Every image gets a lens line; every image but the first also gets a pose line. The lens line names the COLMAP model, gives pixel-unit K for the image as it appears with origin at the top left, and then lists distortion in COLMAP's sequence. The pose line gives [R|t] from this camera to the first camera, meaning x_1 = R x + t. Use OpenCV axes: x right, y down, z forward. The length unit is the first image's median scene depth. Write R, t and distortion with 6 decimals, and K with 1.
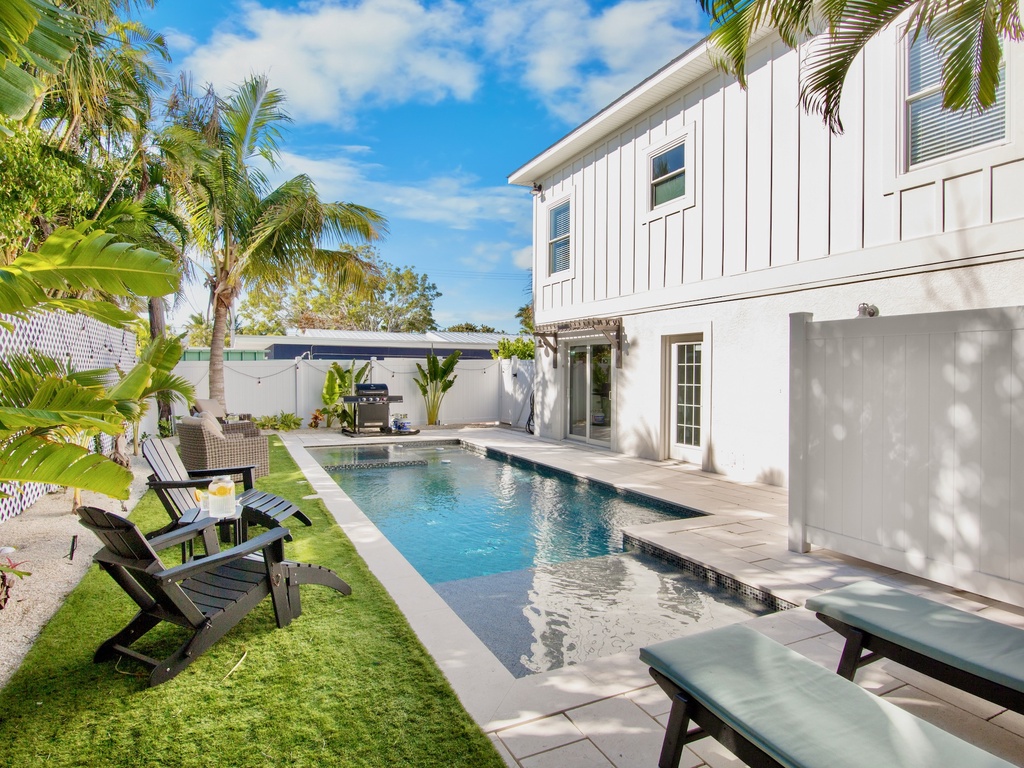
lens RADIAL K [[568.6, 0, 507.4], [0, 568.6, 364.8], [0, 0, 1]] dist [-0.015286, -0.000629]
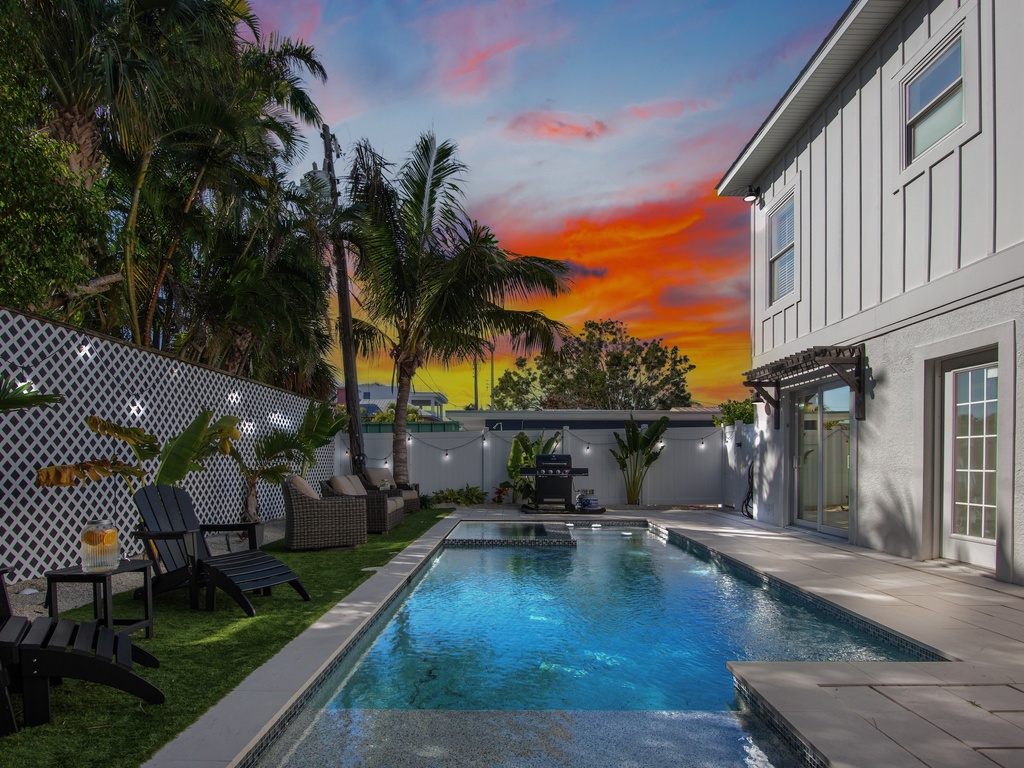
lens RADIAL K [[591.1, 0, 513.1], [0, 591.1, 461.2], [0, 0, 1]] dist [-0.015135, 0.000124]
pose [[0.900178, -0.004903, -0.435495, 0.102643], [0.010926, 0.999876, 0.011326, 0.033567], [0.435386, -0.014954, 0.900120, 0.155289]]
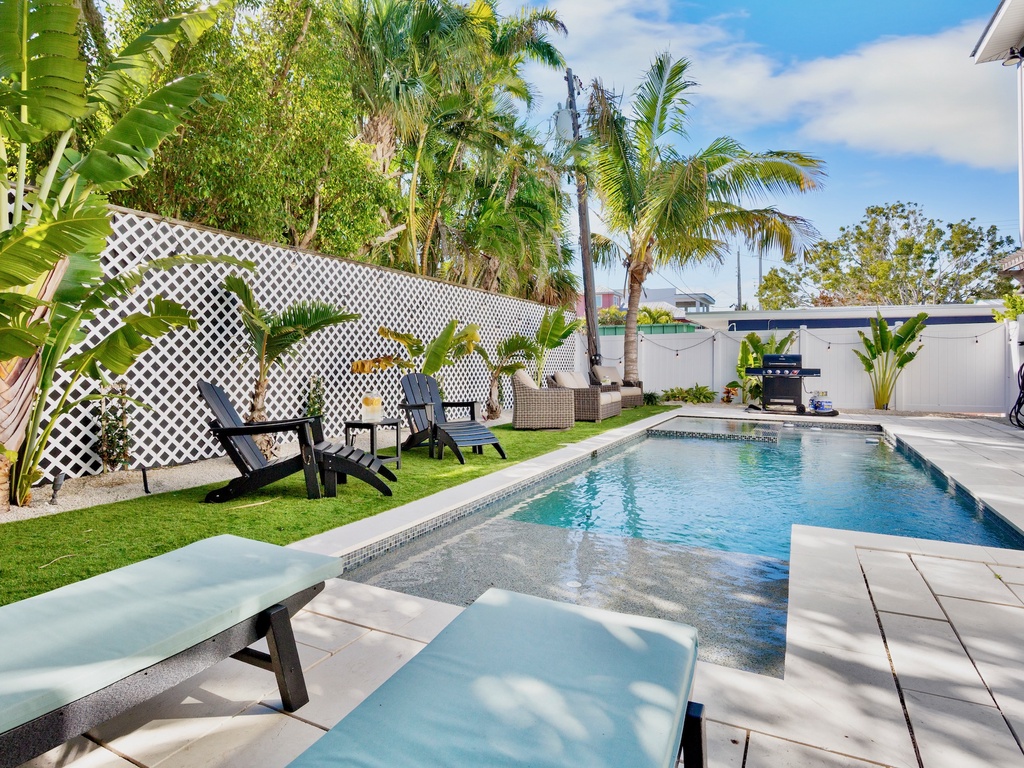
lens RADIAL K [[588.7, 0, 512.0], [0, 588.7, 350.3], [0, 0, 1]] dist [-0.021475, 0.000319]
pose [[0.618764, -0.018052, -0.785370, 0.208009], [0.008679, 0.999832, -0.016144, 0.038443], [0.785529, 0.003173, 0.618816, 0.129250]]
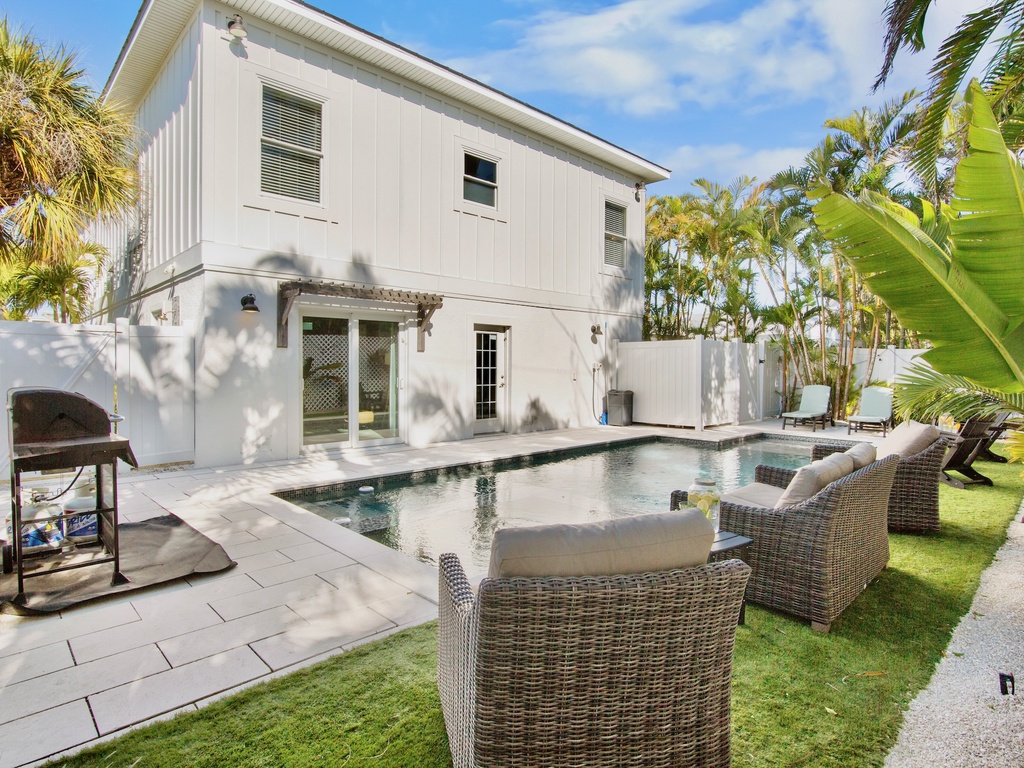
lens RADIAL K [[561.1, 0, 512.0], [0, 561.1, 384.0], [0, 0, 1]] dist [-0.021695, -0.000258]
pose [[-0.319005, -0.042829, 0.946785, -0.564062], [-0.015933, 0.999080, 0.039826, 0.014942], [-0.947619, -0.002380, -0.319393, 0.920532]]
